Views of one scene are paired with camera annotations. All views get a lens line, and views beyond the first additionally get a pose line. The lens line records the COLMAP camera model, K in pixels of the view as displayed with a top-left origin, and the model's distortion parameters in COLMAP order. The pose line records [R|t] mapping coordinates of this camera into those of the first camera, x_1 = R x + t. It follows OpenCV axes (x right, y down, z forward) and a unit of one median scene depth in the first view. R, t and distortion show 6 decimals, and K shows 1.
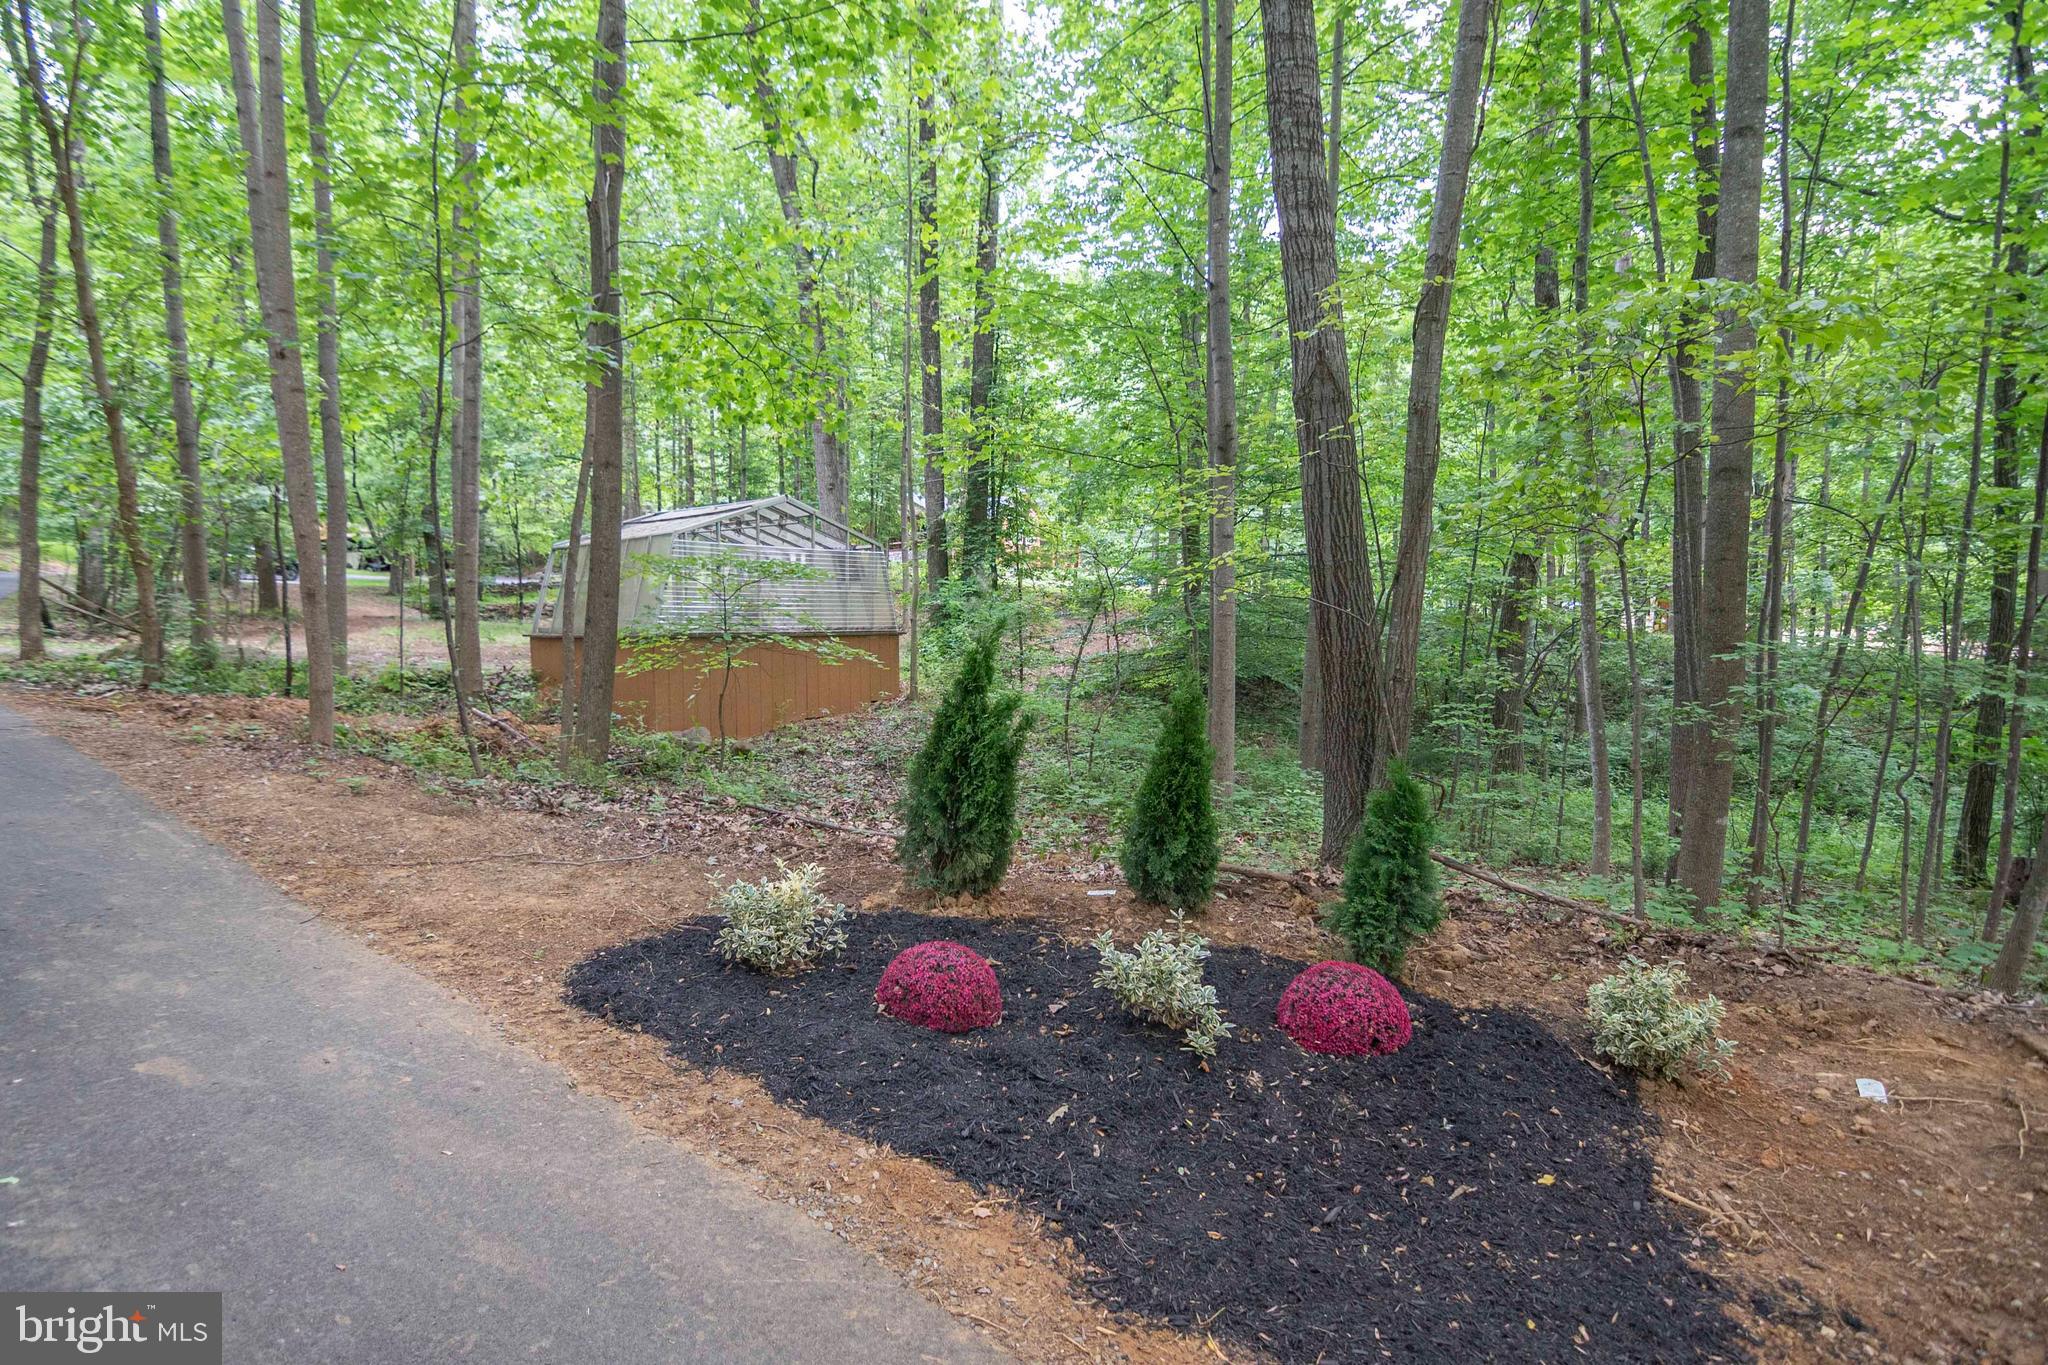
lens RADIAL K [[1007.9, 0, 1024.0], [0, 1007.9, 682.5], [0, 0, 1]] dist [-0.031742, 0.010708]
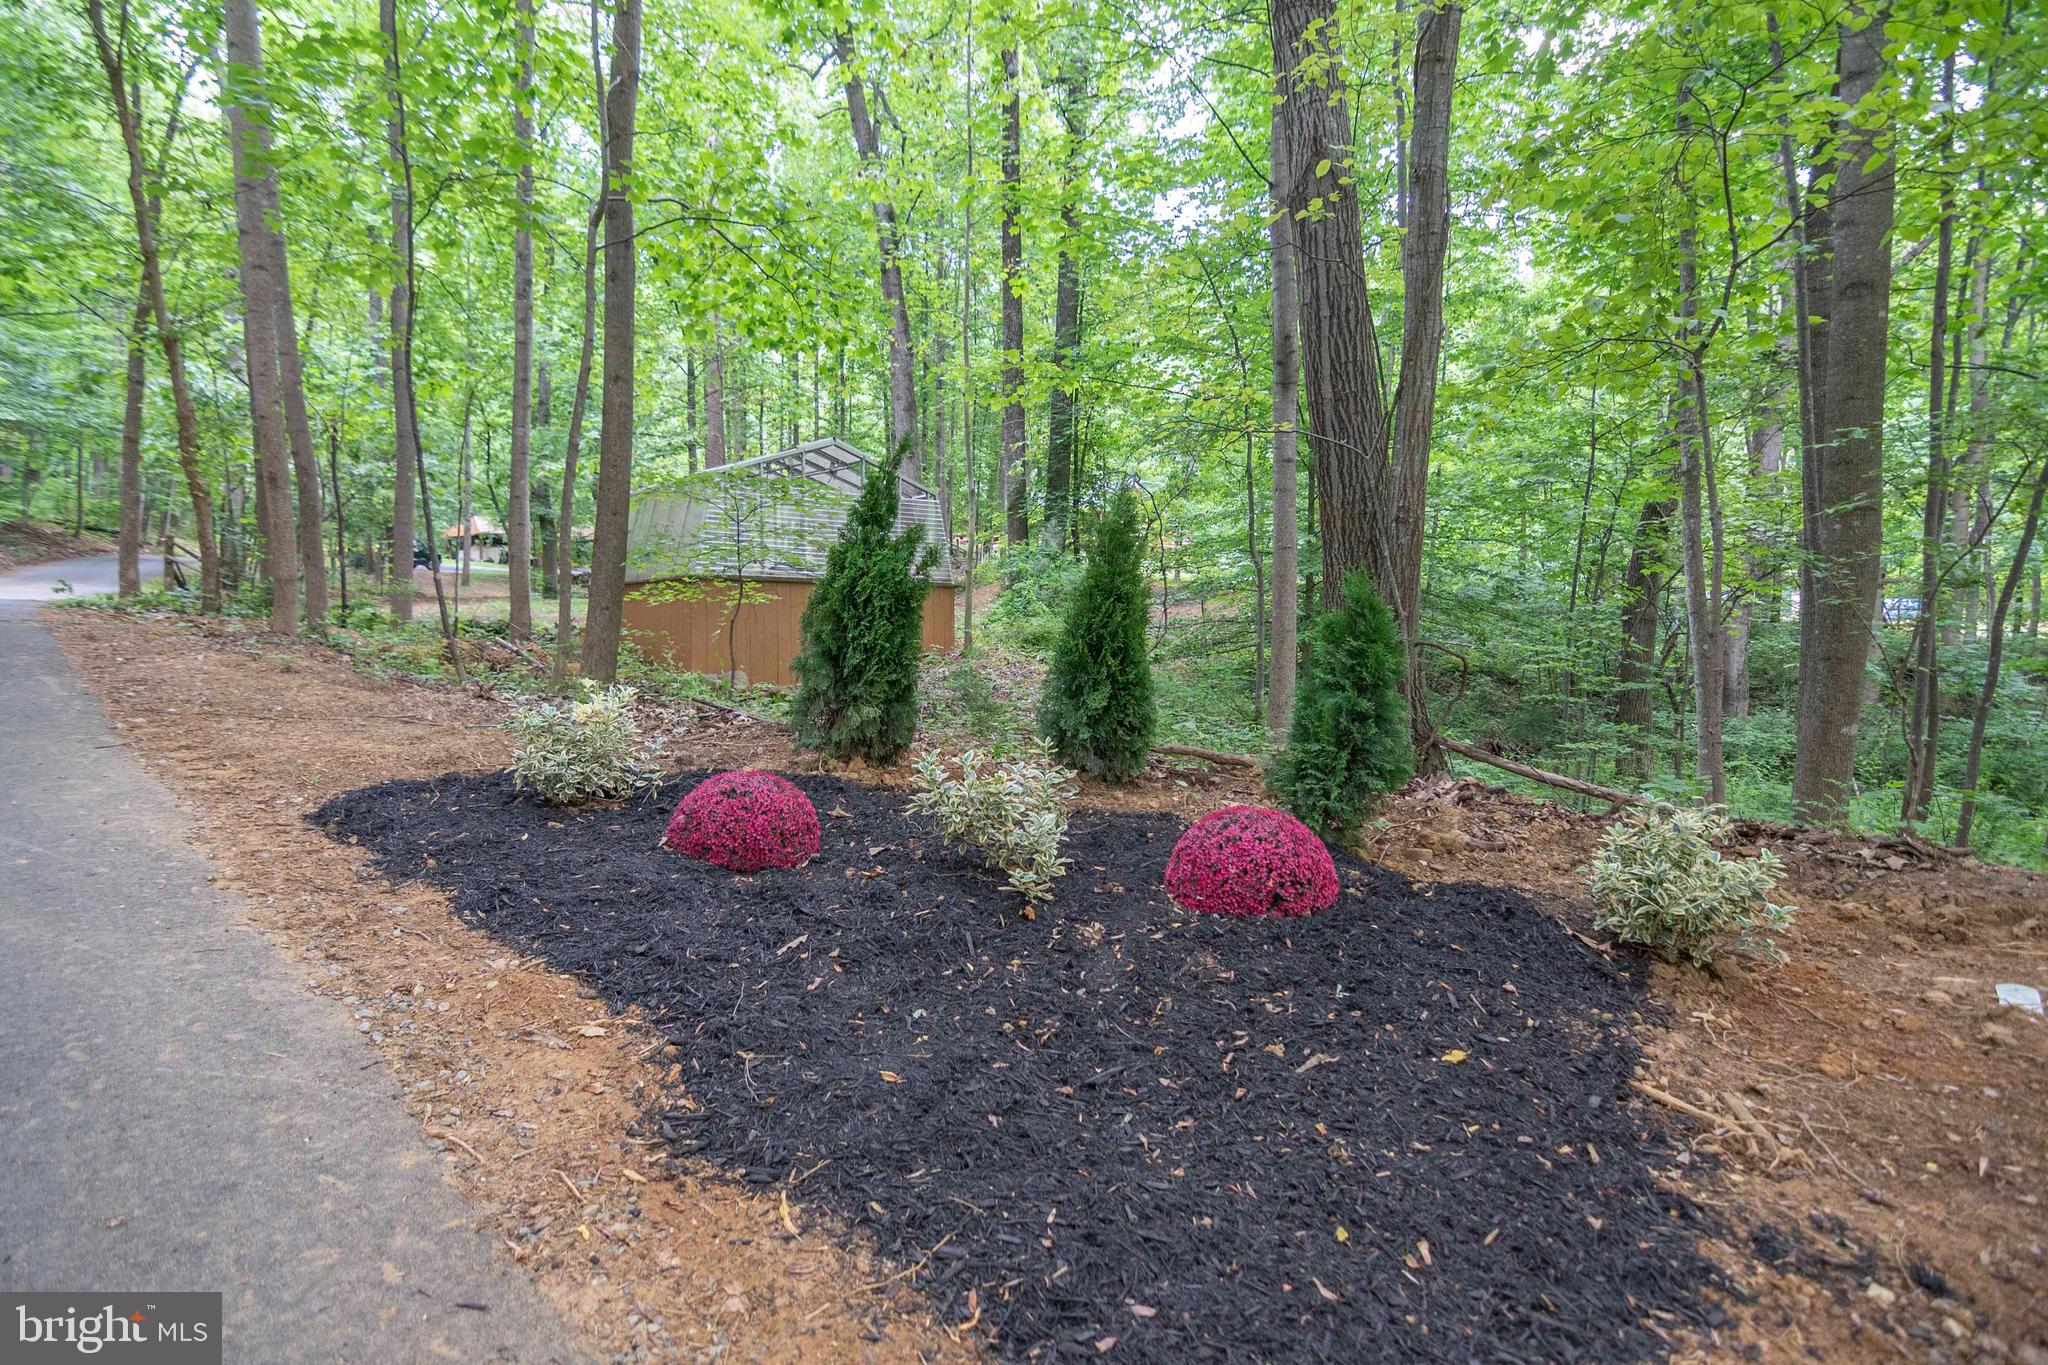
lens RADIAL K [[1007.9, 0, 1024.0], [0, 1007.9, 682.5], [0, 0, 1]] dist [-0.031742, 0.010708]
pose [[0.992747, 0.011198, -0.119702, 0.292030], [-0.011822, 0.999920, -0.004496, 0.236135], [0.119642, 0.005879, 0.992800, 0.275545]]
